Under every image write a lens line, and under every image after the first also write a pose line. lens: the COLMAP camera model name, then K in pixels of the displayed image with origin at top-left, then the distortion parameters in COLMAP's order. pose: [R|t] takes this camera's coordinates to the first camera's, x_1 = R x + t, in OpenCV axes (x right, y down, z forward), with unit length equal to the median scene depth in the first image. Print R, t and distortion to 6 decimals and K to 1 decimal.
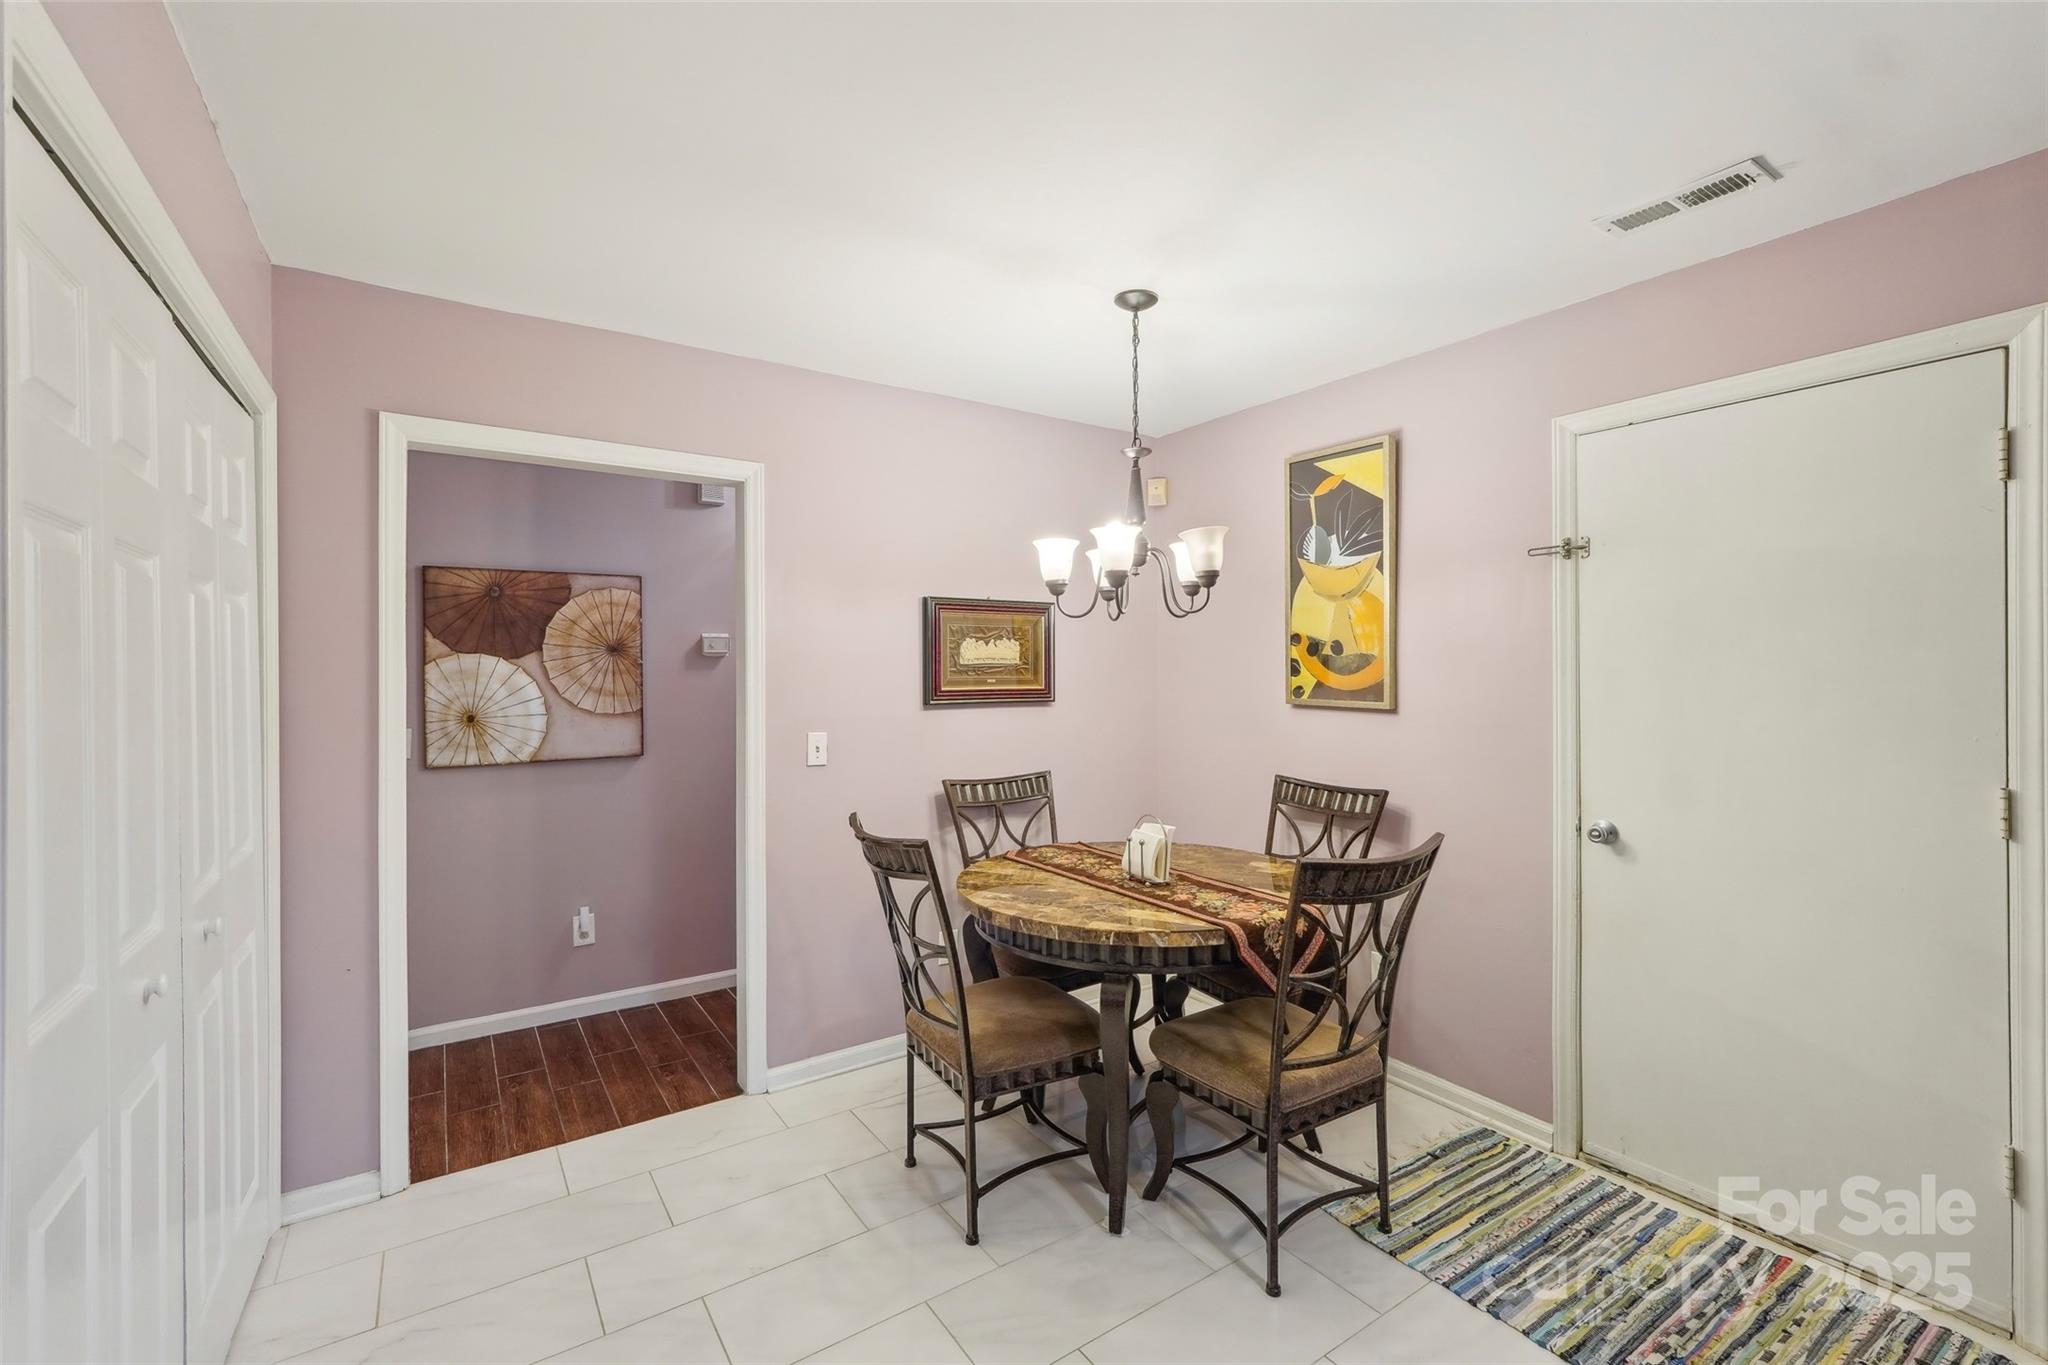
lens RADIAL K [[869.6, 0, 1030.7], [0, 869.6, 677.3], [0, 0, 1]] dist [0.000297, 0.000143]
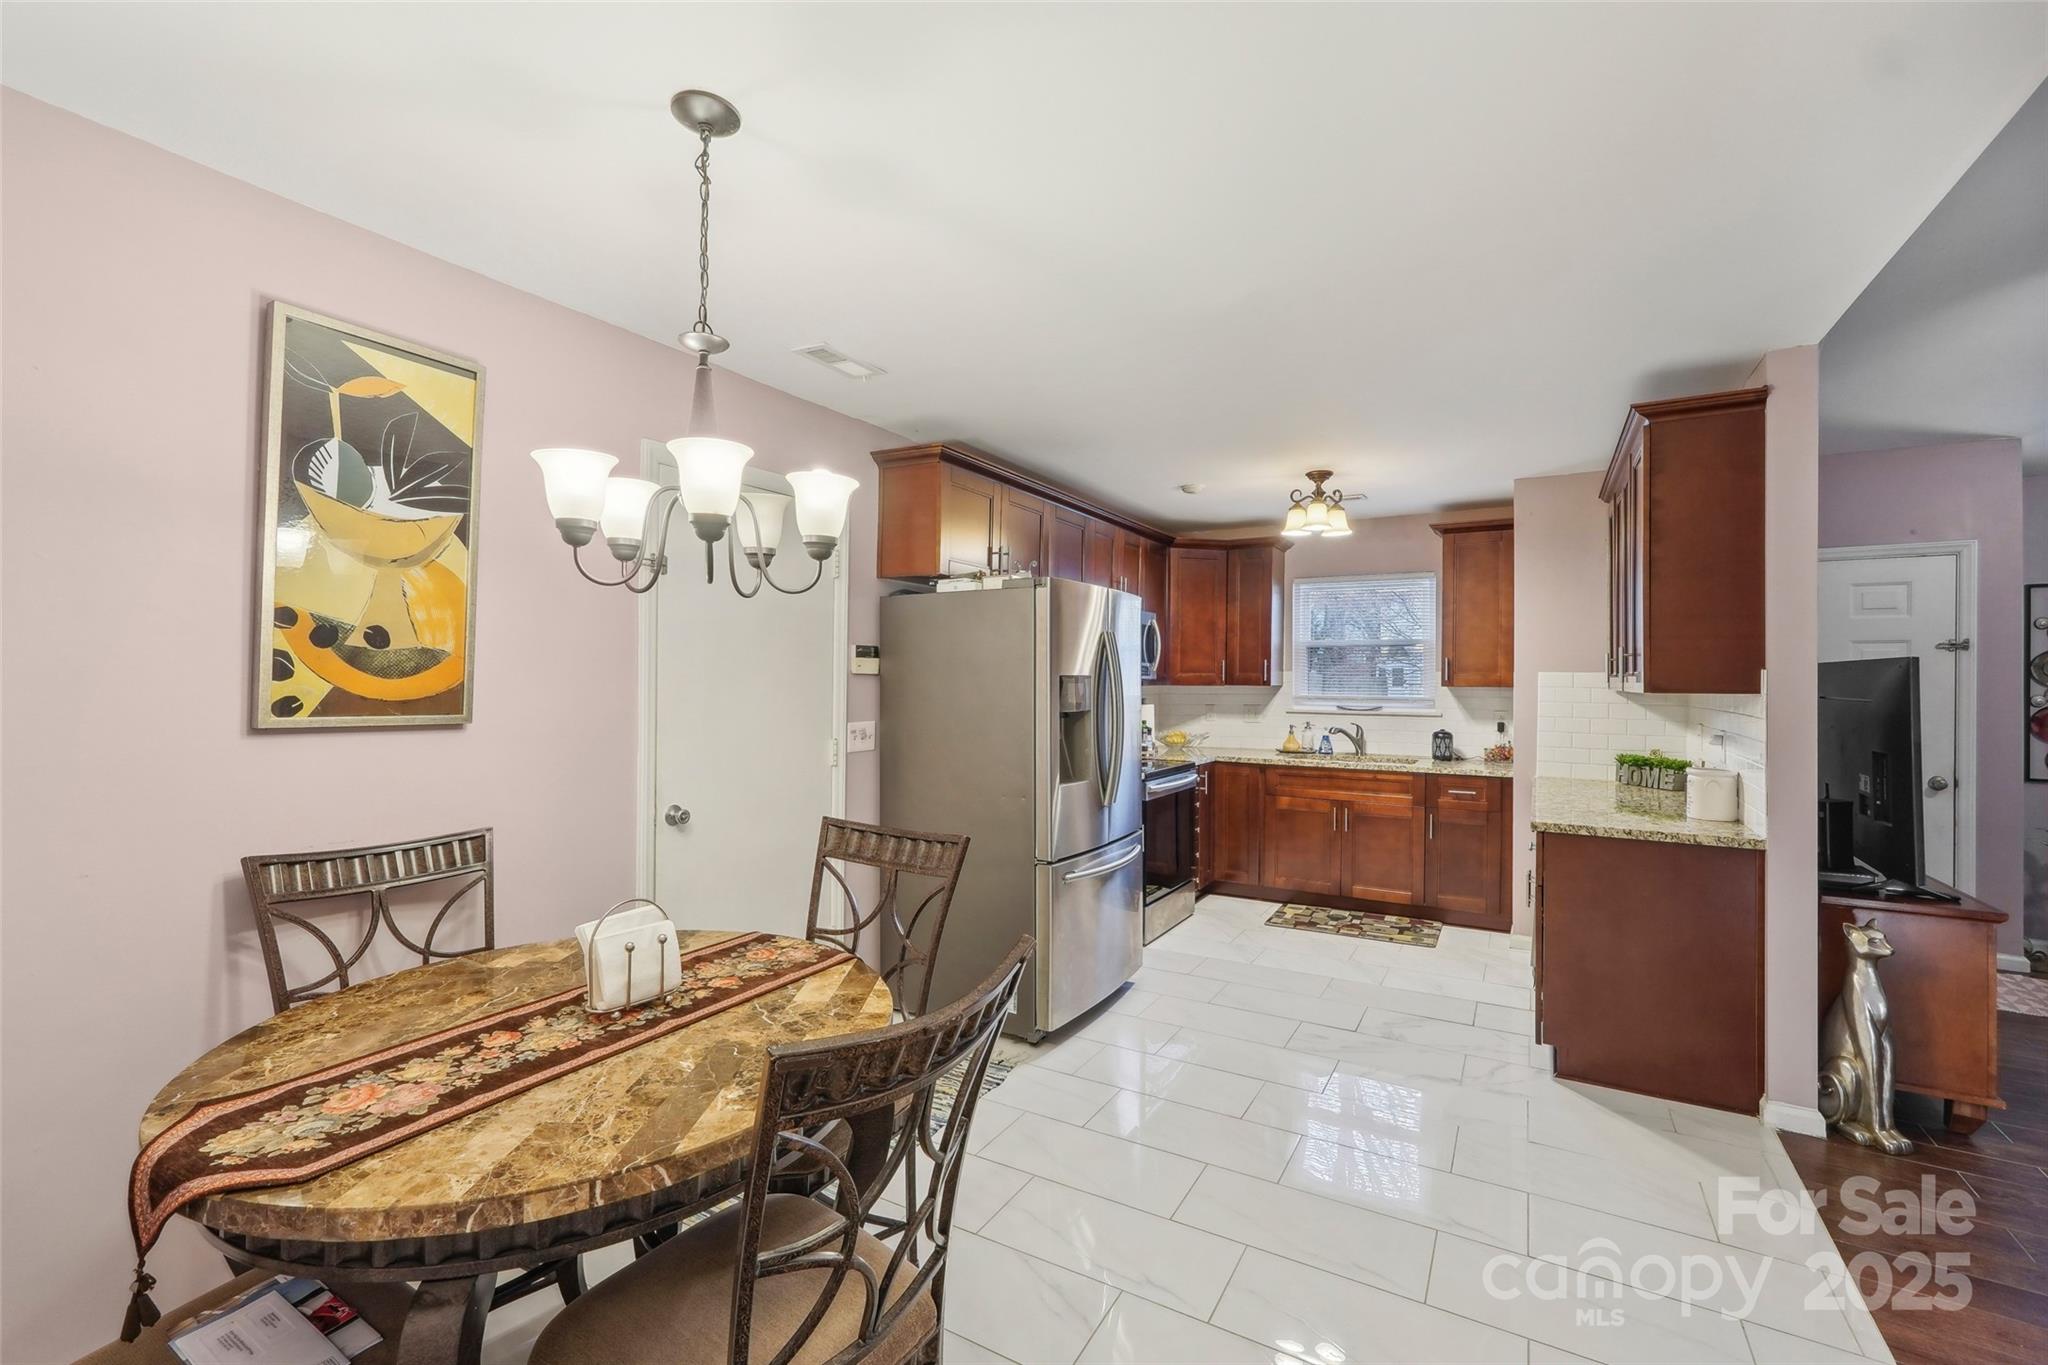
lens RADIAL K [[869.6, 0, 1030.7], [0, 869.6, 677.3], [0, 0, 1]] dist [0.000297, 0.000143]
pose [[-0.428080, 0.002728, 0.903737, -0.443771], [0.001636, 0.999996, -0.002243, -0.001045], [-0.903740, 0.000518, -0.428082, 0.804214]]
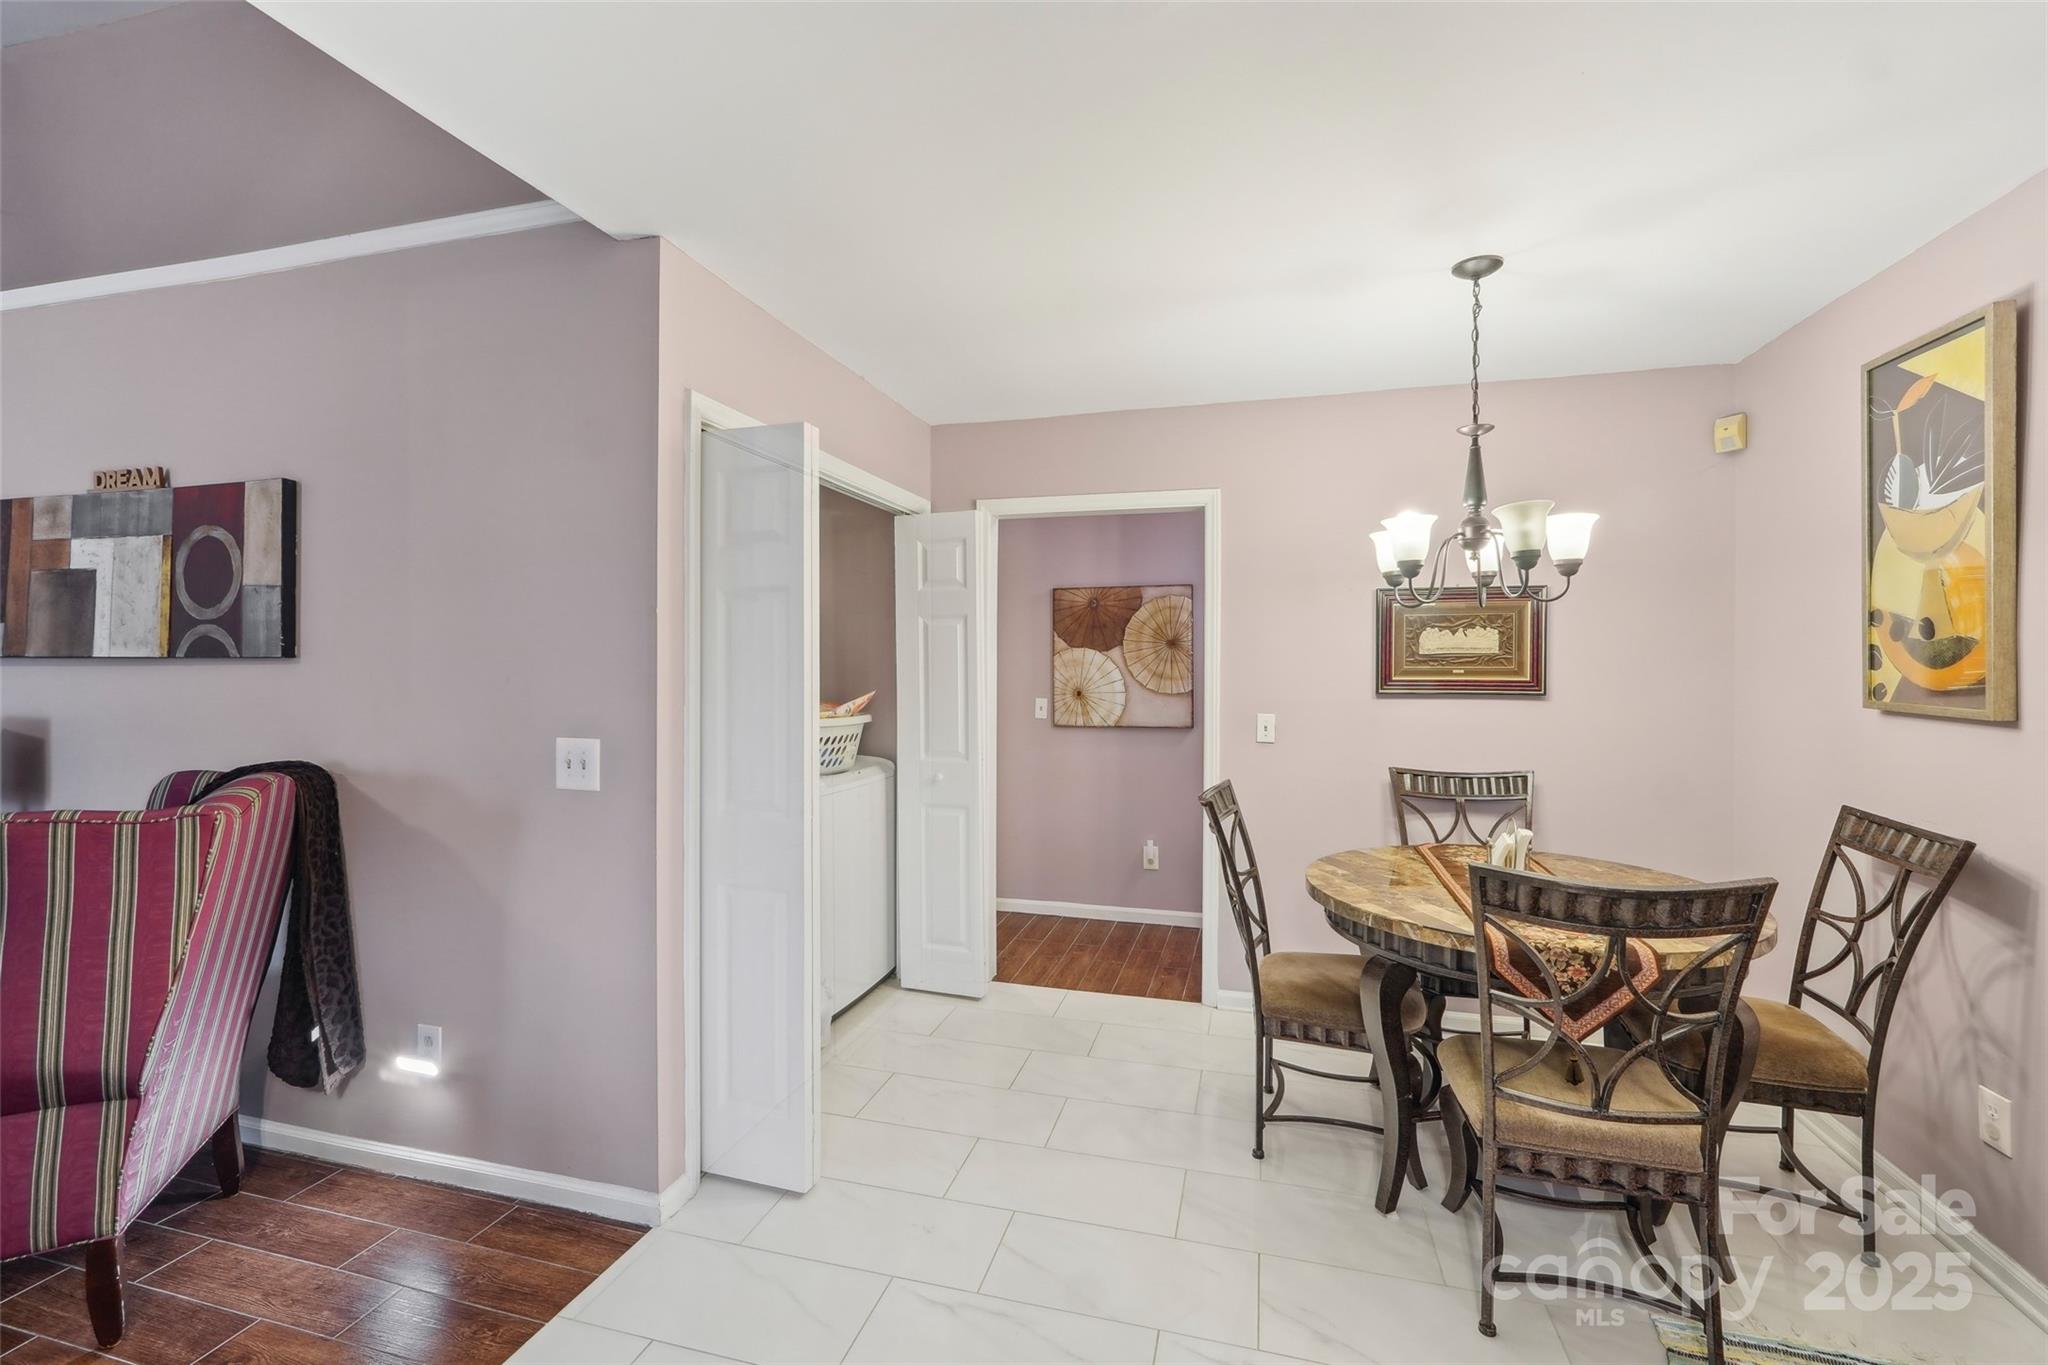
lens RADIAL K [[869.6, 0, 1030.7], [0, 869.6, 677.3], [0, 0, 1]] dist [0.000297, 0.000143]
pose [[0.646826, 0.017274, -0.762442, 0.404296], [-0.007588, 0.999840, 0.016216, -0.001514], [0.762600, -0.004704, 0.646853, 0.016986]]
